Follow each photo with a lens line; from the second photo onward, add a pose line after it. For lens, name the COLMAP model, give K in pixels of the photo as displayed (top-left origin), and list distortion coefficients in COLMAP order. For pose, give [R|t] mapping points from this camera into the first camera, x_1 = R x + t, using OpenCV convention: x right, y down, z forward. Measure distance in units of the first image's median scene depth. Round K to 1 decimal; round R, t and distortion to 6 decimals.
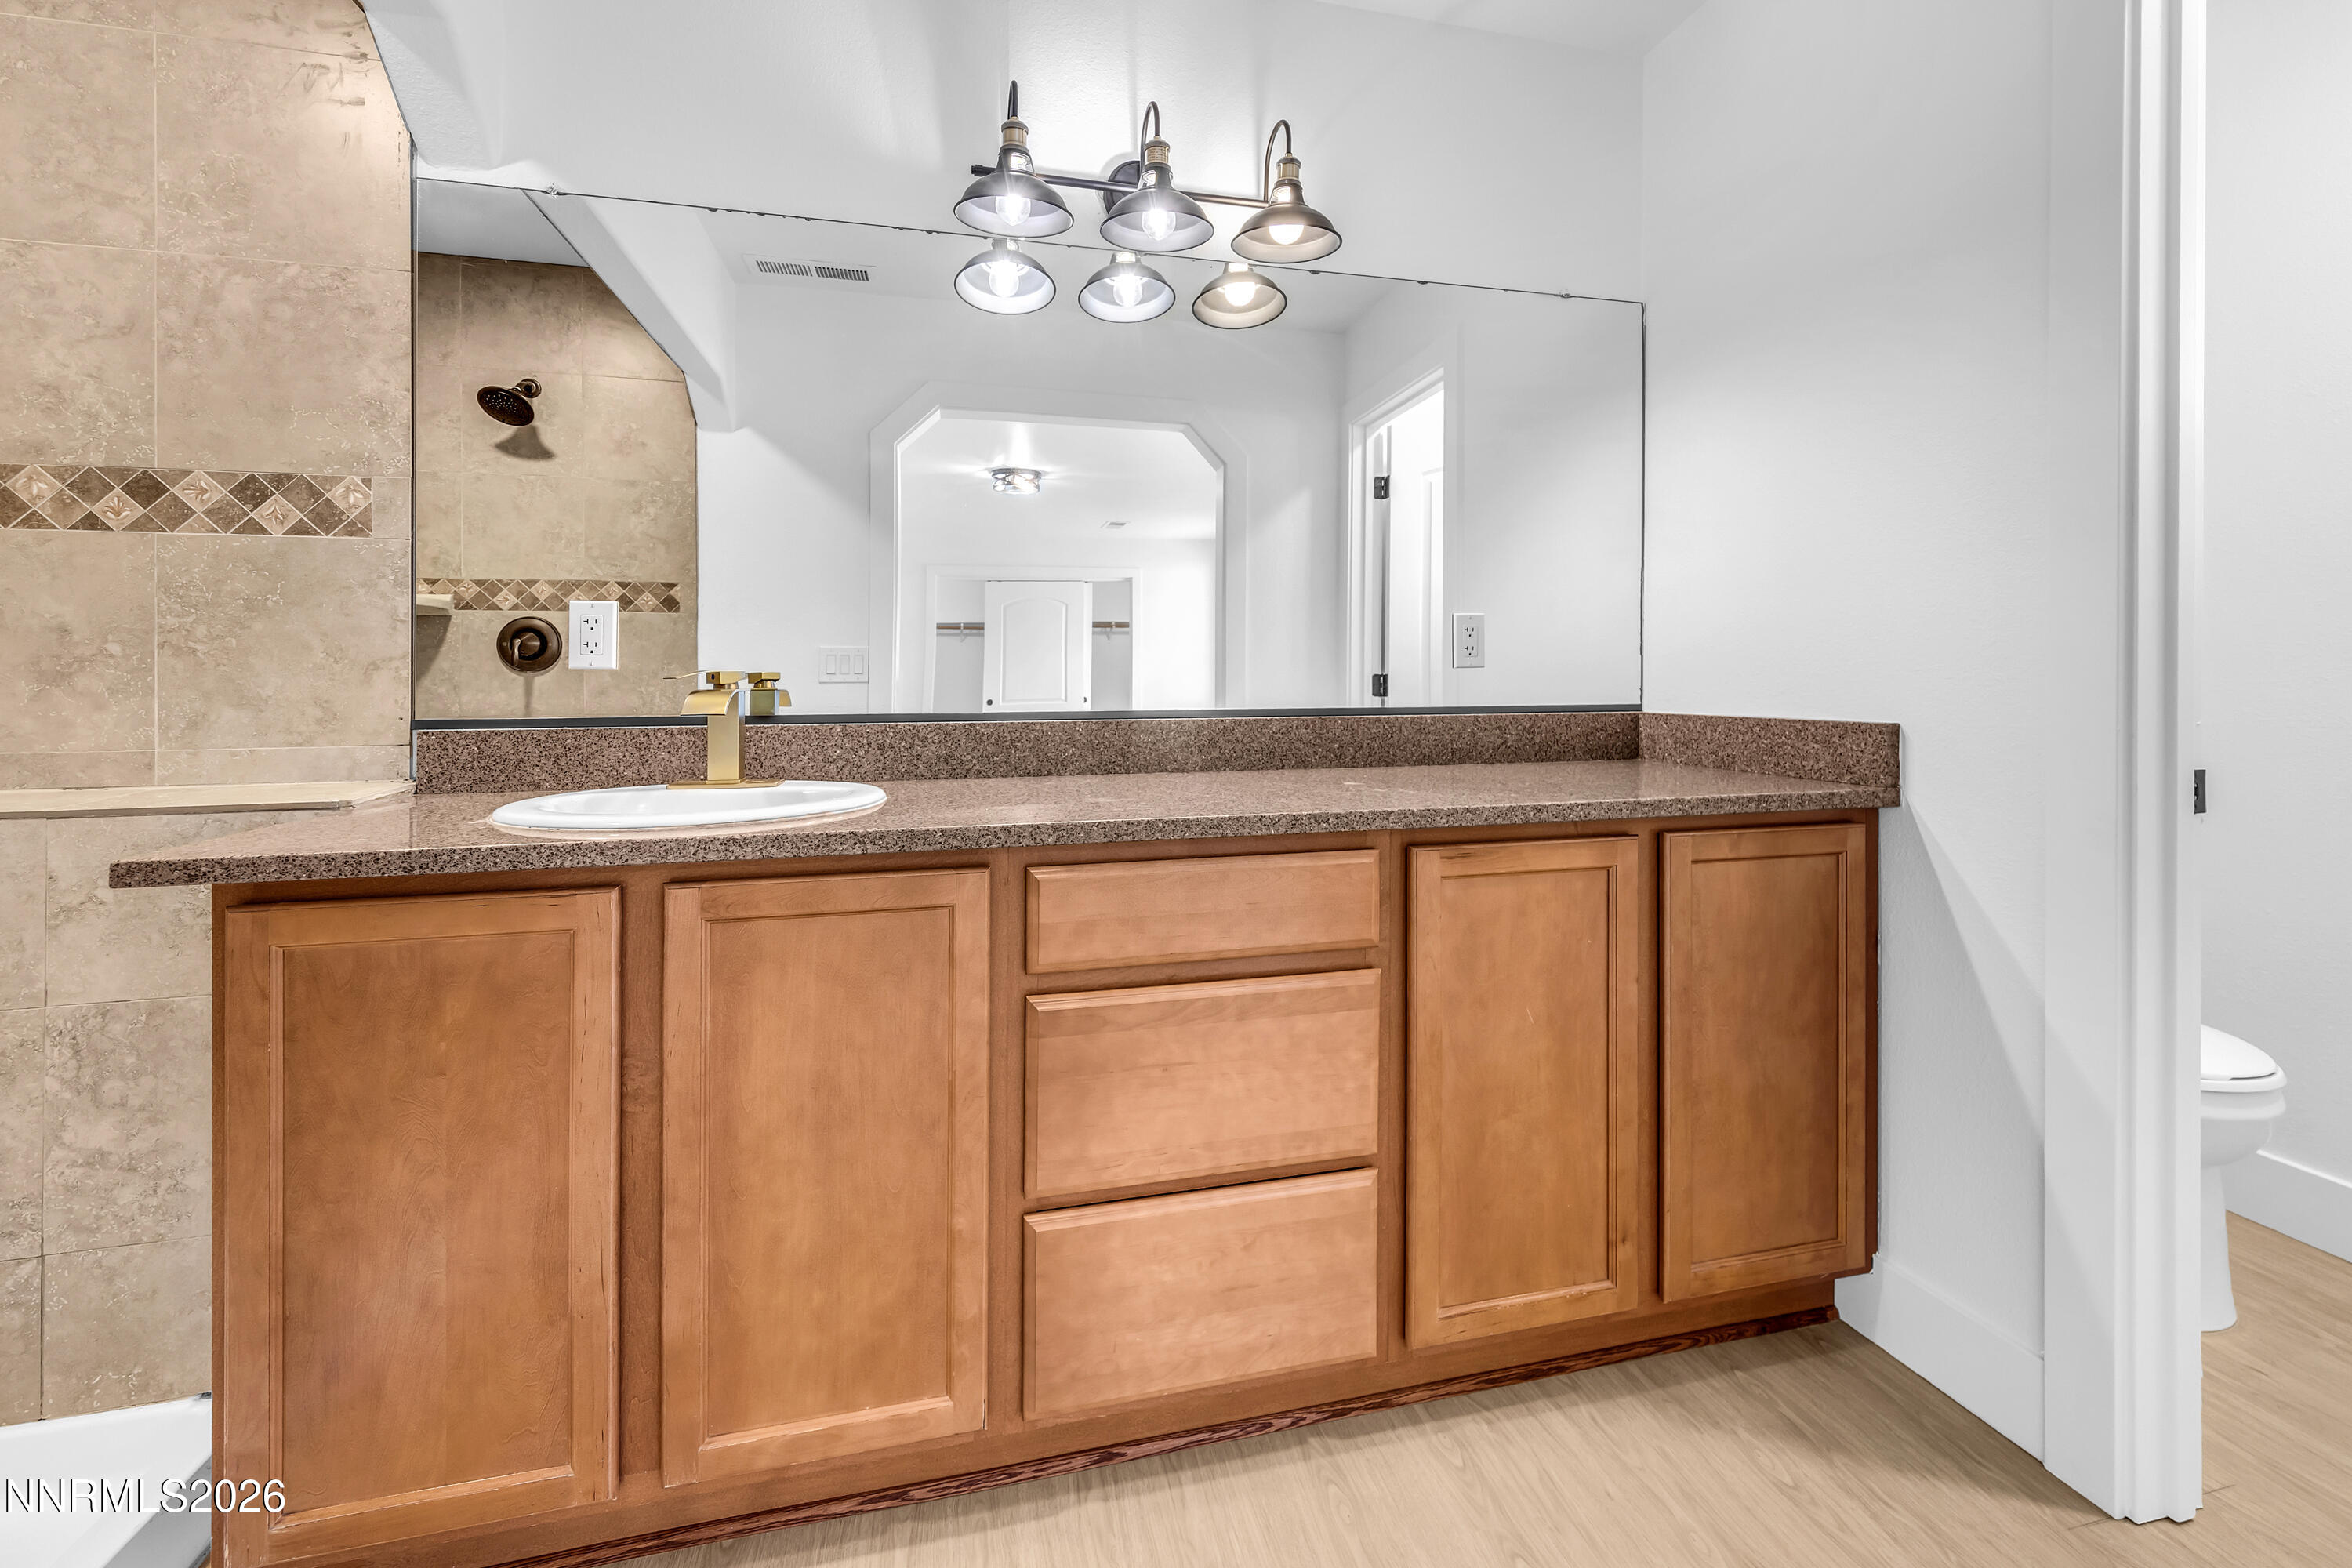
lens RADIAL K [[942.9, 0, 1182.9], [0, 942.9, 682.2], [0, 0, 1]] dist [0.010974, -0.000361]
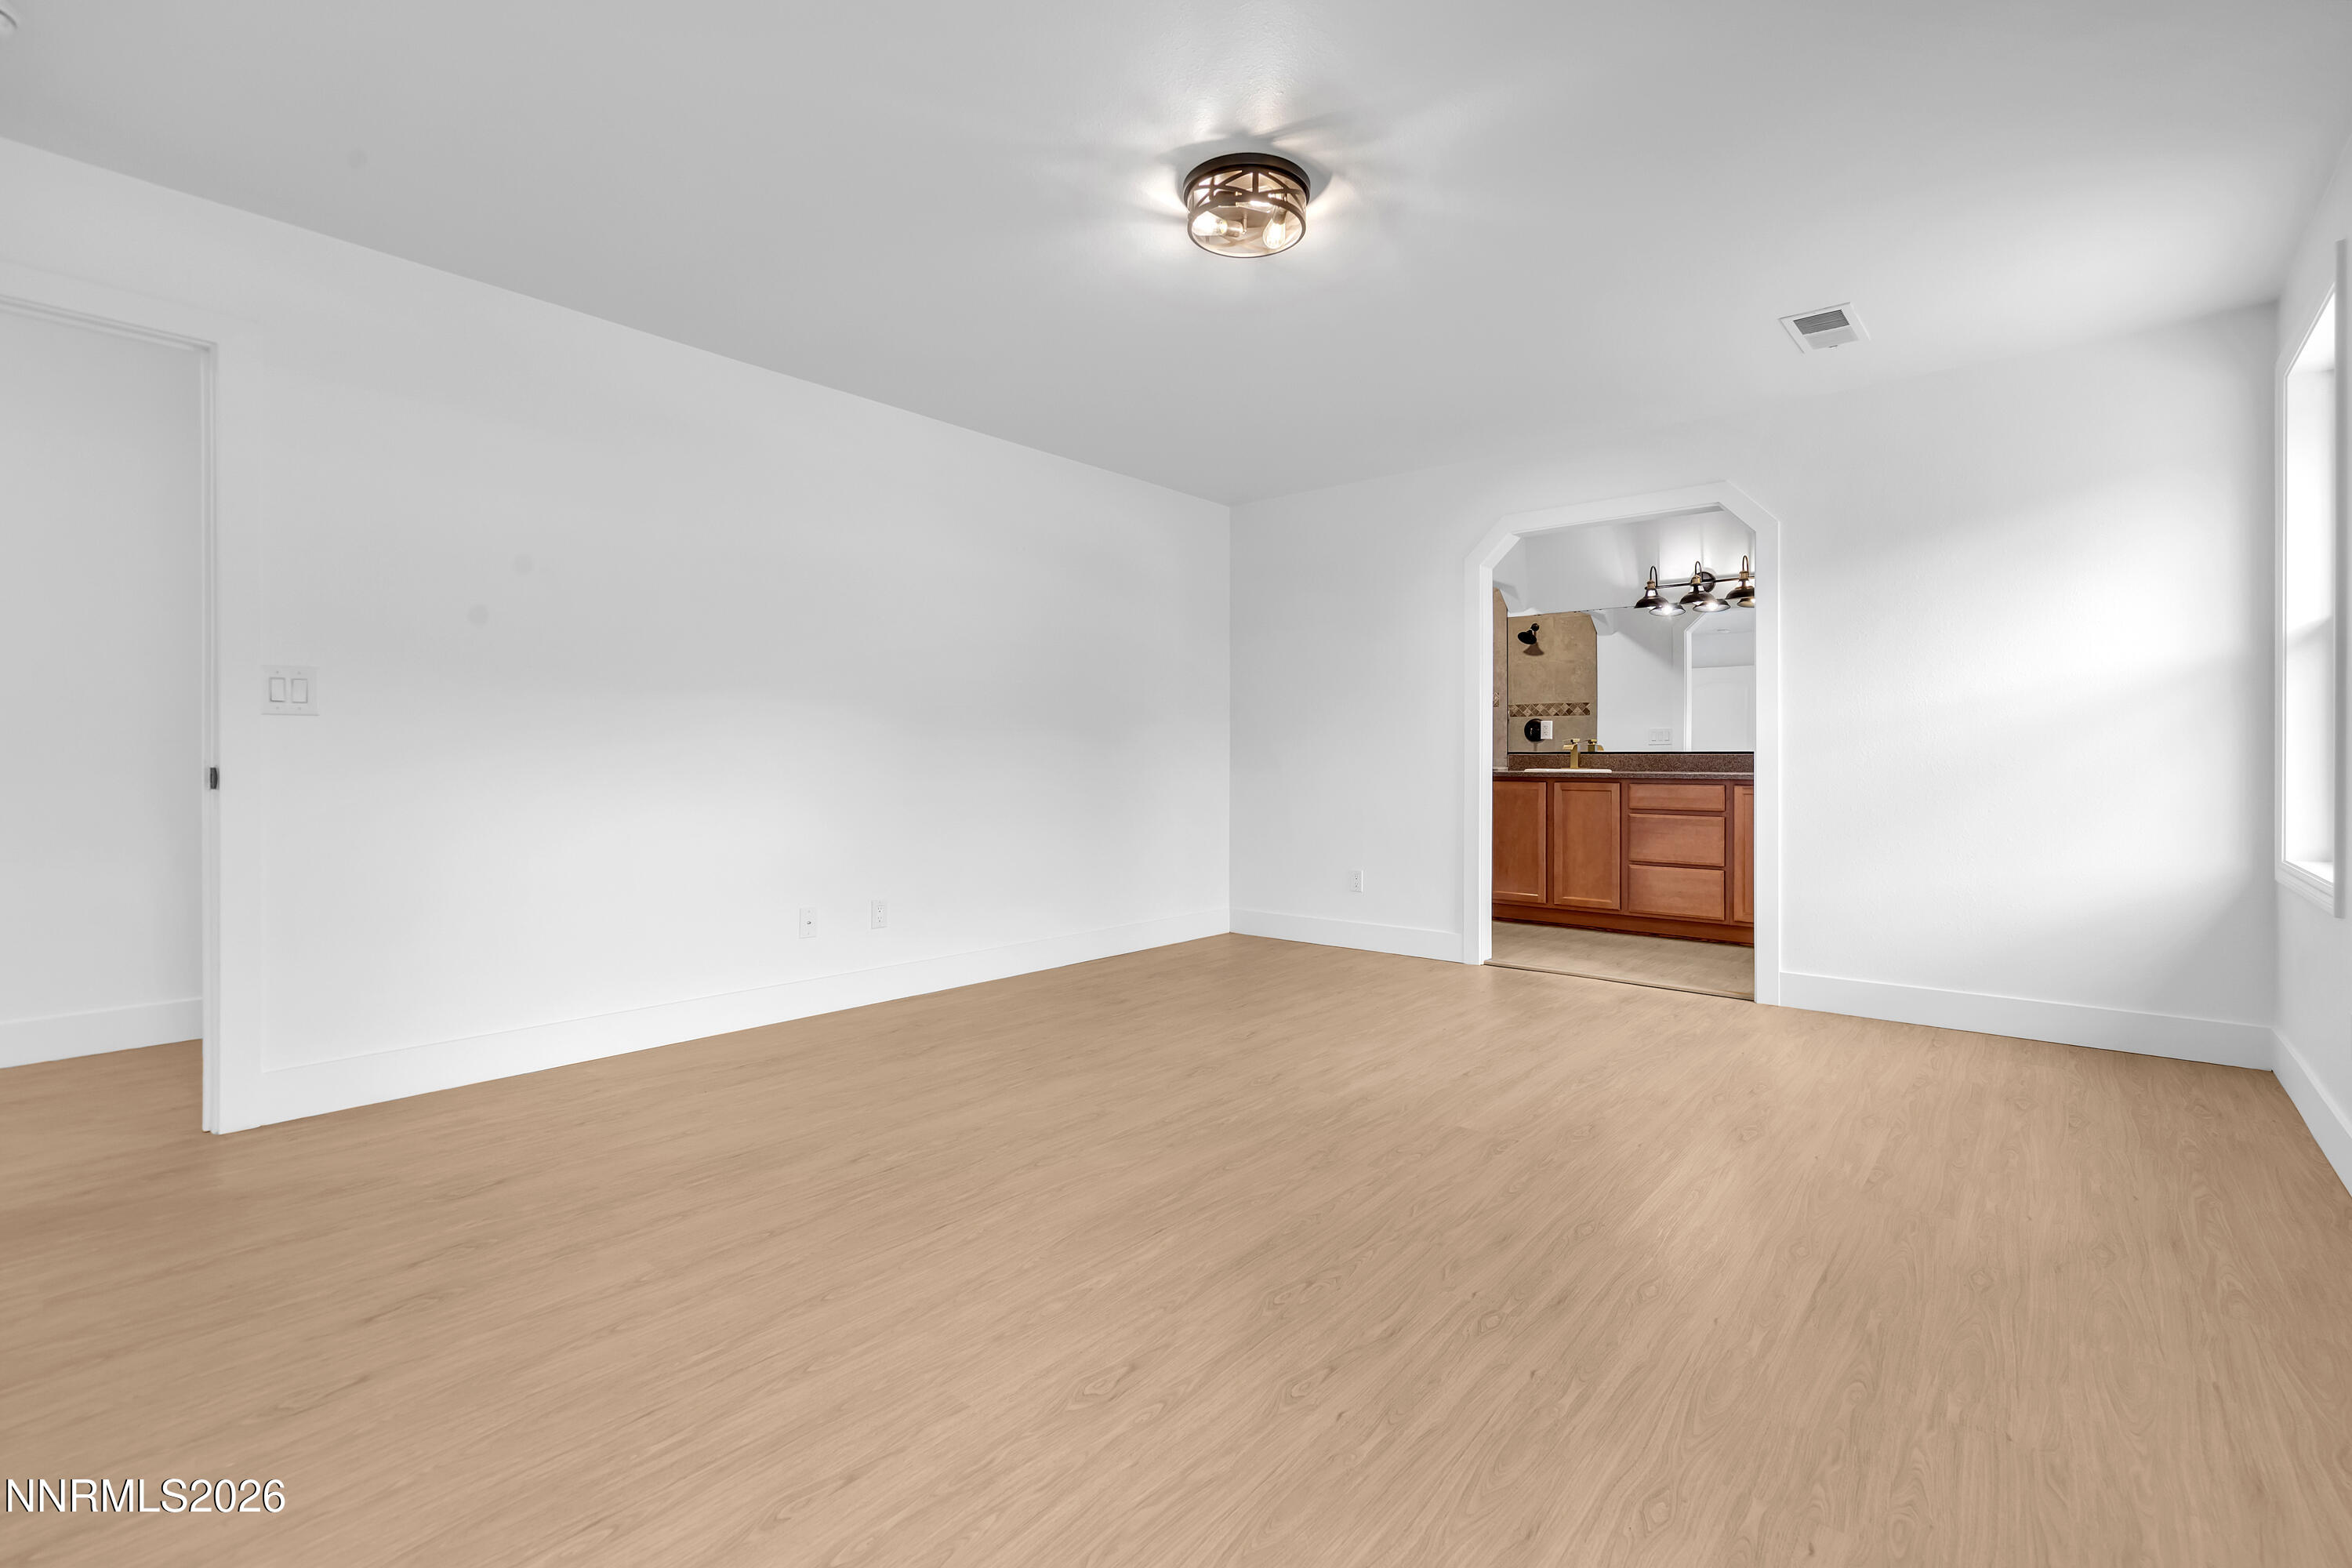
lens RADIAL K [[1059.6, 0, 1196.5], [0, 1059.6, 762.5], [0, 0, 1]] dist [0.000703, 0.000274]
pose [[0.604530, 0.006881, -0.796552, 1.737128], [-0.001246, 0.999970, 0.007692, 0.043765], [0.796581, -0.003657, 0.604520, -2.439966]]
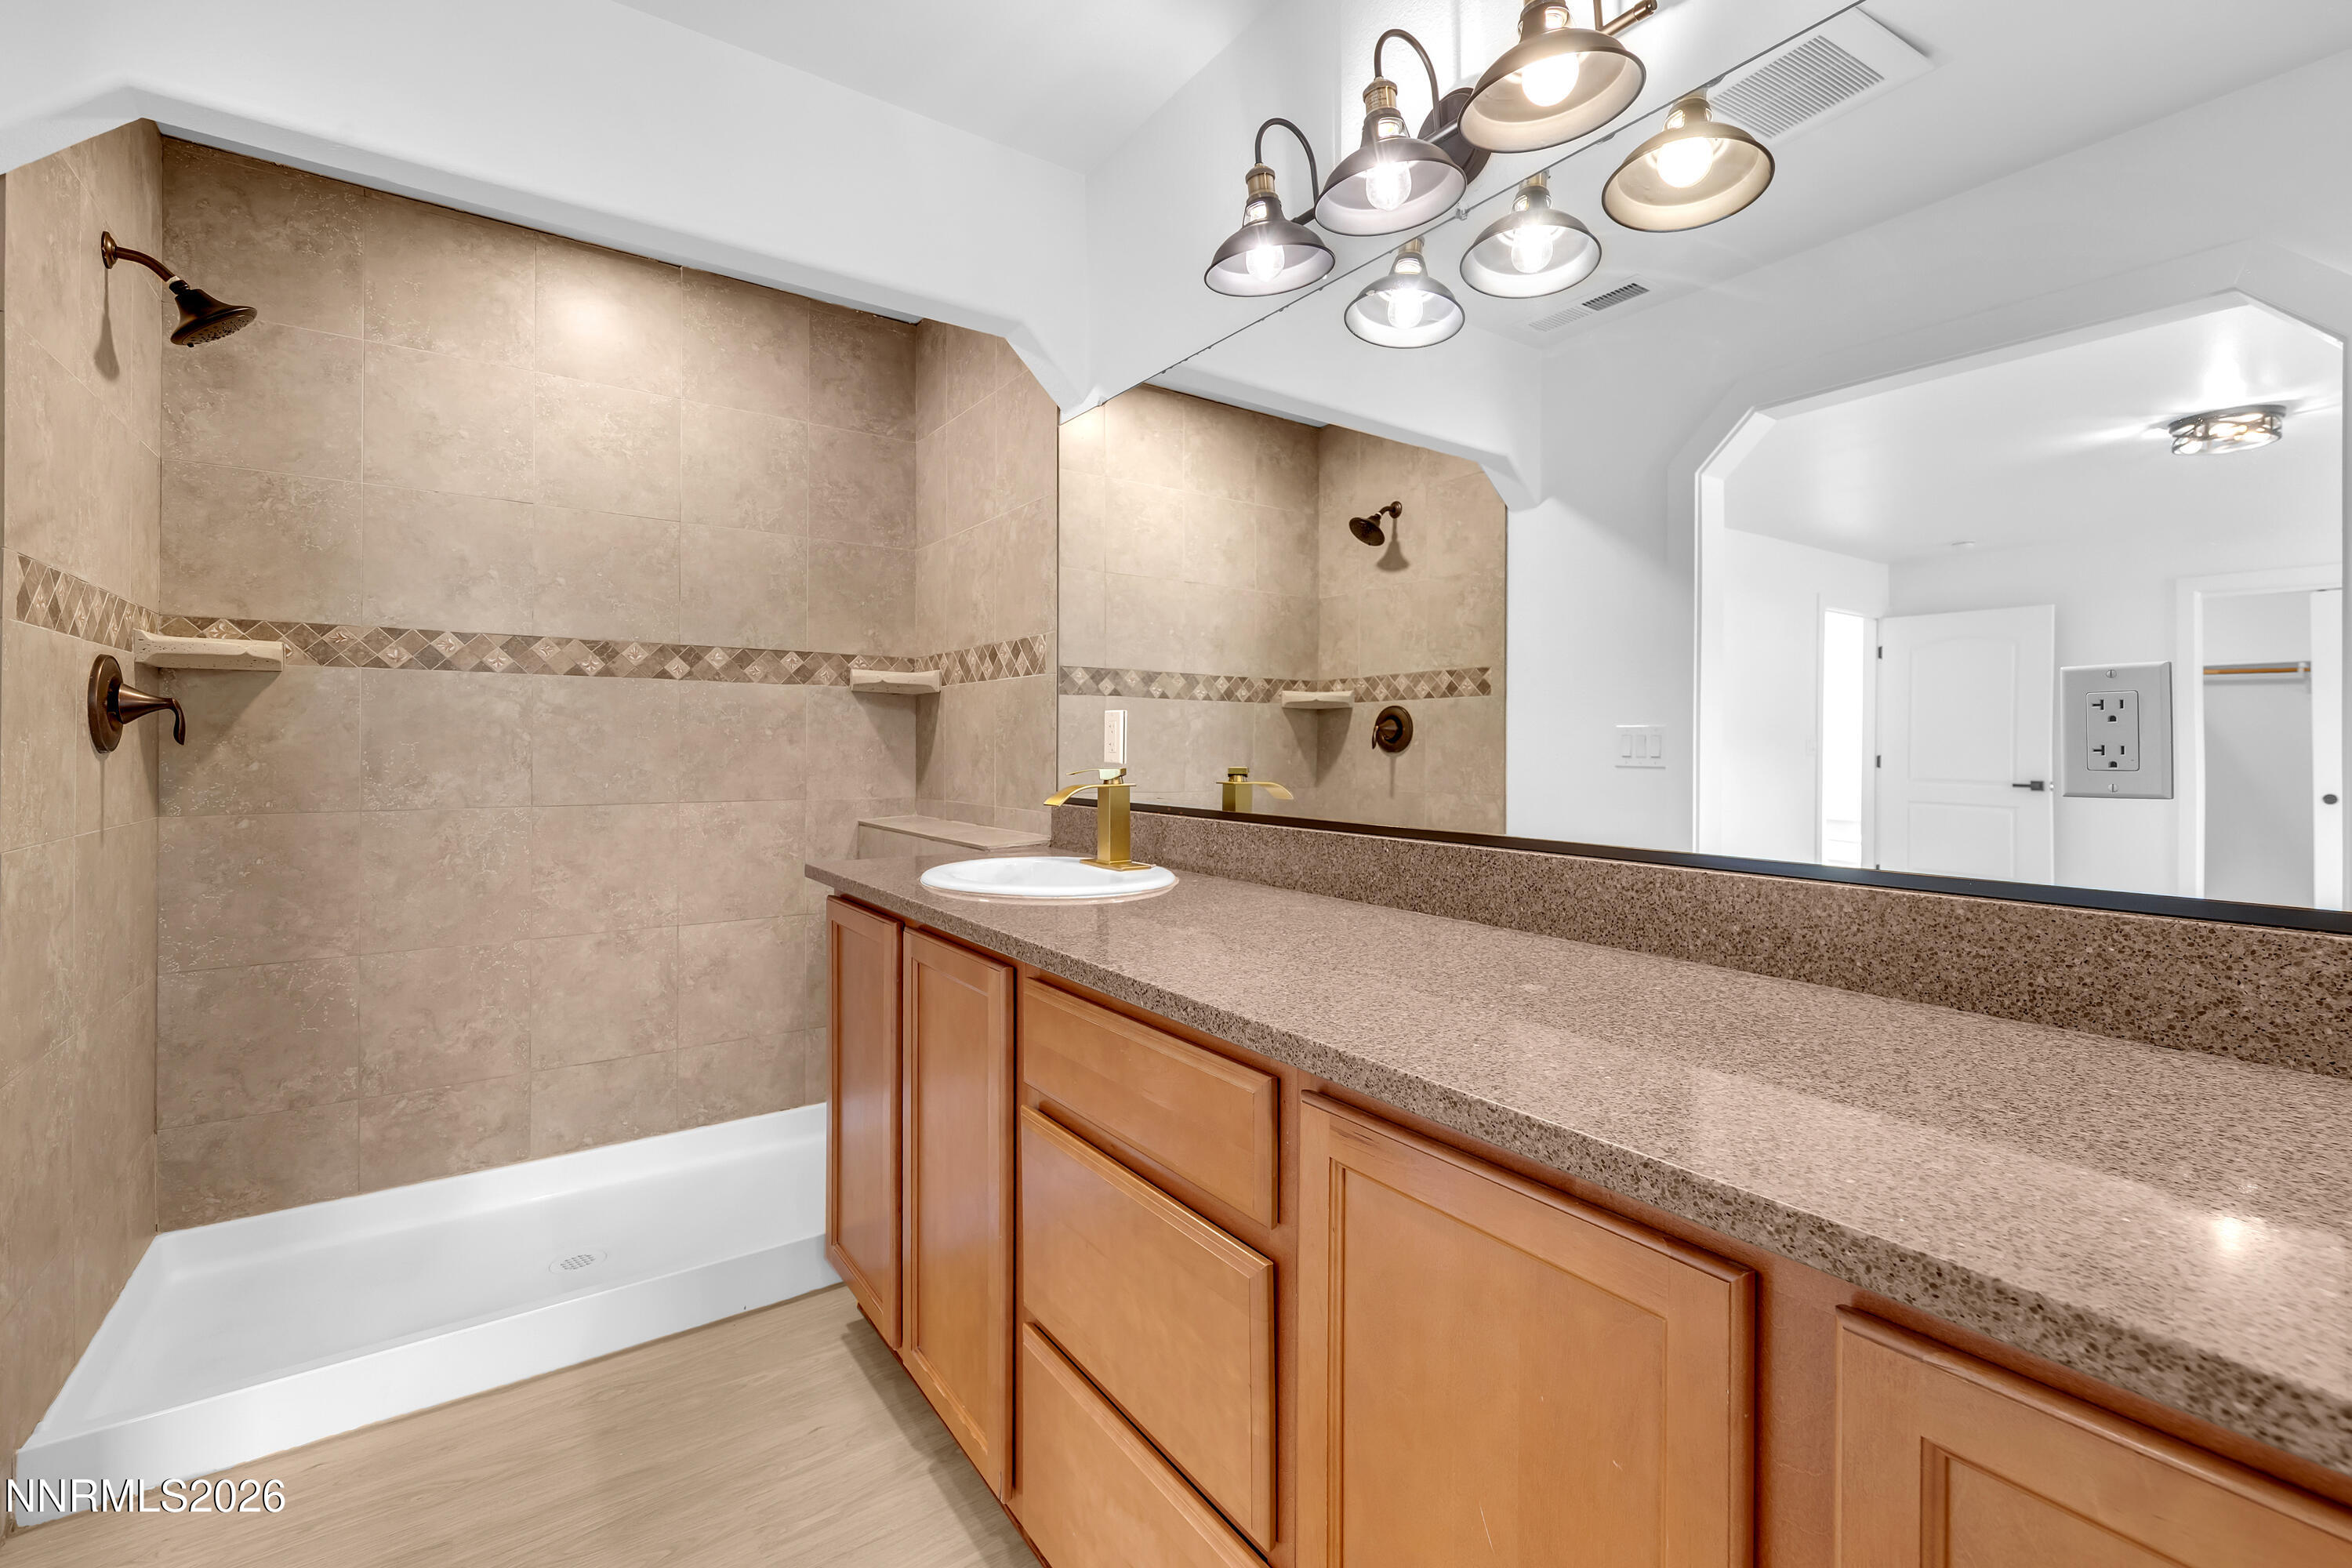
lens RADIAL K [[1003.6, 0, 1195.2], [0, 1003.6, 753.5], [0, 0, 1]] dist [0.031739, -0.000036]
pose [[0.390777, 0.013809, -0.920382, 0.618058], [-0.008426, 0.999899, 0.011424, -0.039697], [0.920447, 0.003291, 0.390854, 0.514987]]
